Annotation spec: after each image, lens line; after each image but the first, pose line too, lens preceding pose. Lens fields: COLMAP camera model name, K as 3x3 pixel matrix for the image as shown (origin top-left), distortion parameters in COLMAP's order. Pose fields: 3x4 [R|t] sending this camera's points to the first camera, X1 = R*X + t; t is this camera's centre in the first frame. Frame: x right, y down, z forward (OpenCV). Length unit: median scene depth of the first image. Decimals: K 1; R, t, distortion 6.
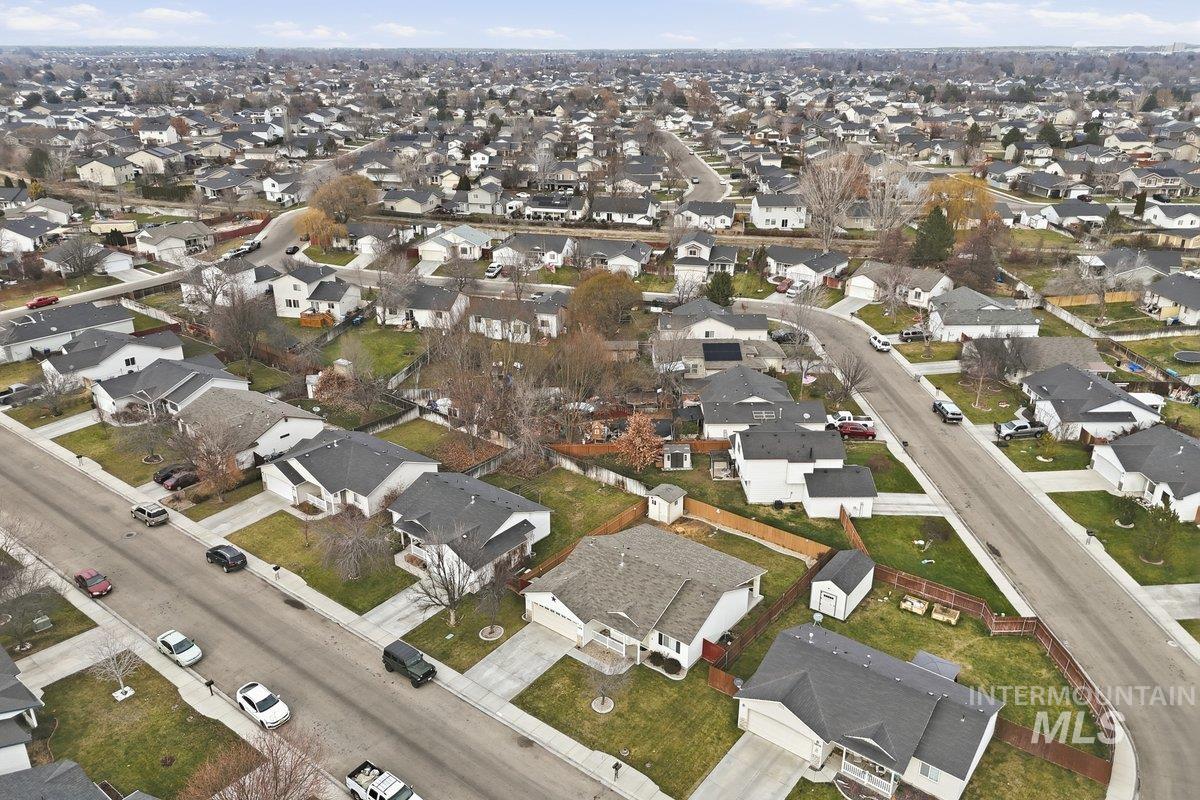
lens RADIAL K [[884.5, 0, 592.4], [0, 884.5, 401.3], [0, 0, 1]] dist [0.071448, -0.059879]
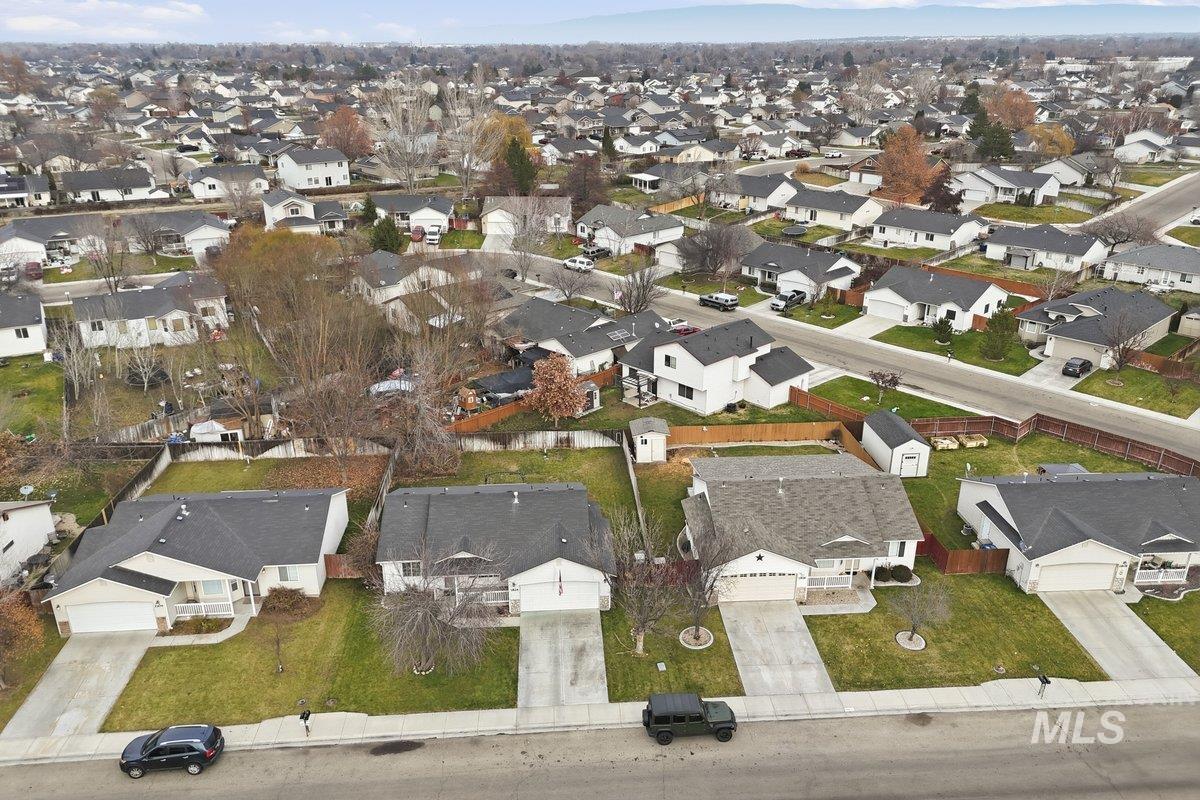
lens RADIAL K [[884.5, 0, 599.7], [0, 884.5, 401.8], [0, 0, 1]] dist [0.071448, -0.059879]
pose [[0.738390, -0.252974, 0.625127, -0.400658], [0.251339, 0.963421, 0.092996, -0.007119], [-0.625786, 0.088452, 0.774963, 0.332139]]
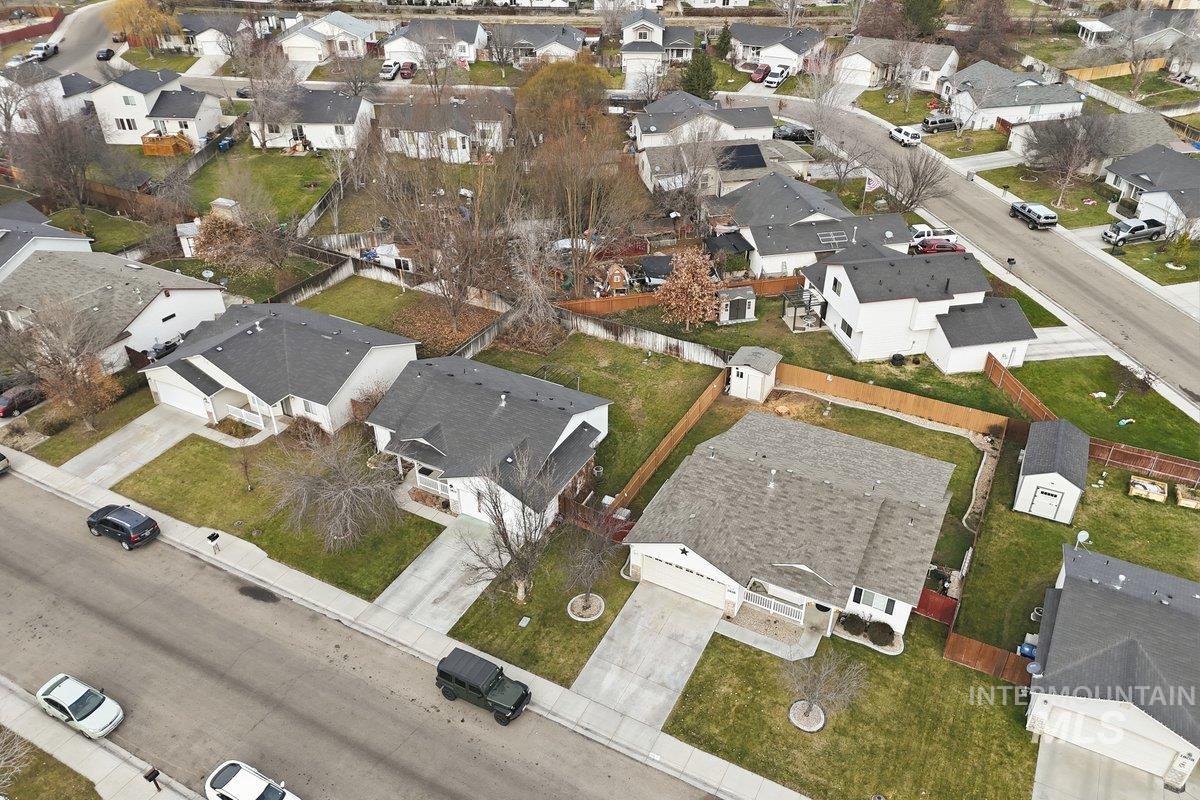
lens RADIAL K [[884.5, 0, 593.6], [0, 884.5, 402.0], [0, 0, 1]] dist [0.071448, -0.059879]
pose [[0.984781, -0.097157, 0.144107, -0.131074], [0.067656, 0.978054, 0.197062, -0.010948], [-0.160090, -0.184313, 0.969742, 0.275983]]
